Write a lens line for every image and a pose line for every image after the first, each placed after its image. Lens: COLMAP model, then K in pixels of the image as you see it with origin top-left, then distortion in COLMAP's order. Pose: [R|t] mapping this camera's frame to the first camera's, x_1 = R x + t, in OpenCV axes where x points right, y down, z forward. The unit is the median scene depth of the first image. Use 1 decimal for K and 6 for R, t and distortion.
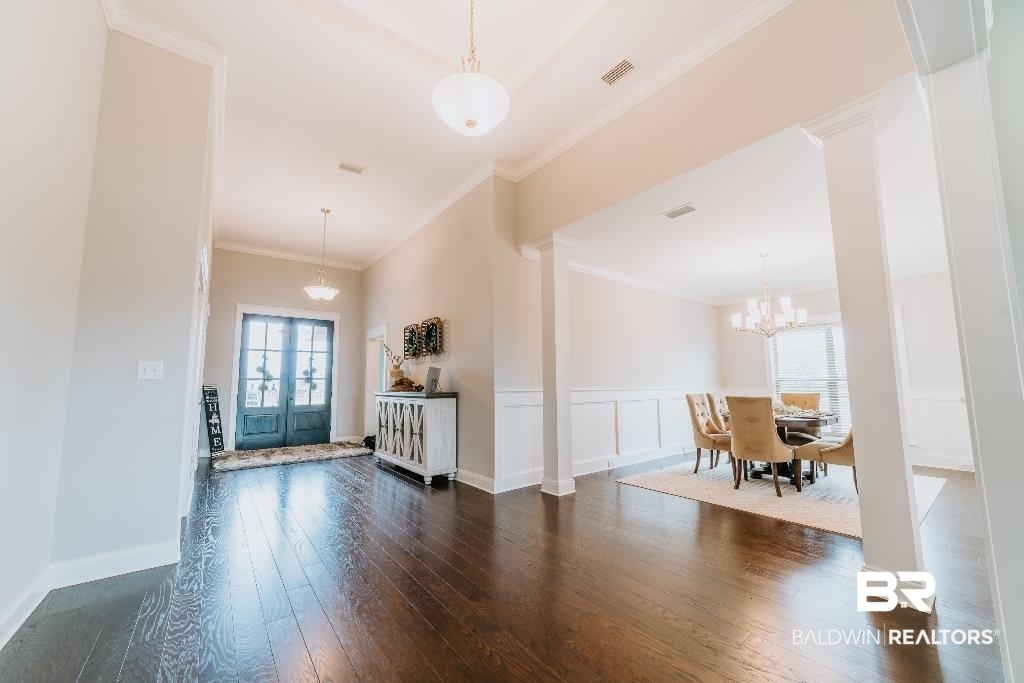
lens RADIAL K [[391.8, 0, 510.3], [0, 391.8, 343.1], [0, 0, 1]] dist [-0.015867, 0.006396]
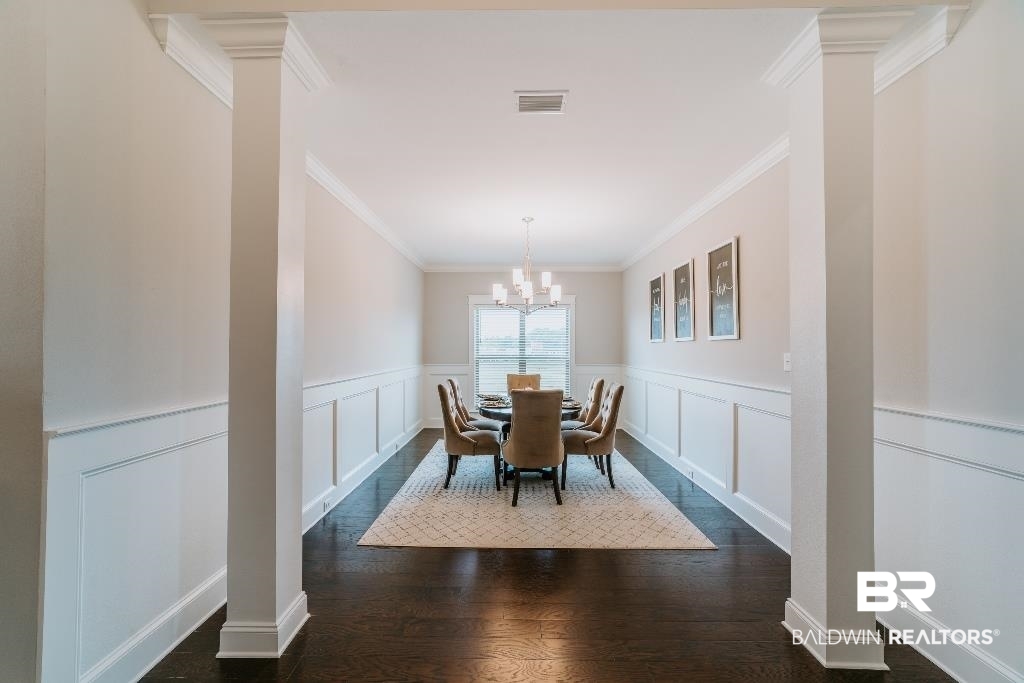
lens RADIAL K [[391.8, 0, 508.6], [0, 391.8, 341.1], [0, 0, 1]] dist [-0.015867, 0.006396]
pose [[0.628197, 0.017110, 0.777866, -0.050029], [-0.086264, 0.995126, 0.047777, 0.004914], [-0.773257, -0.097116, 0.626611, 0.536468]]
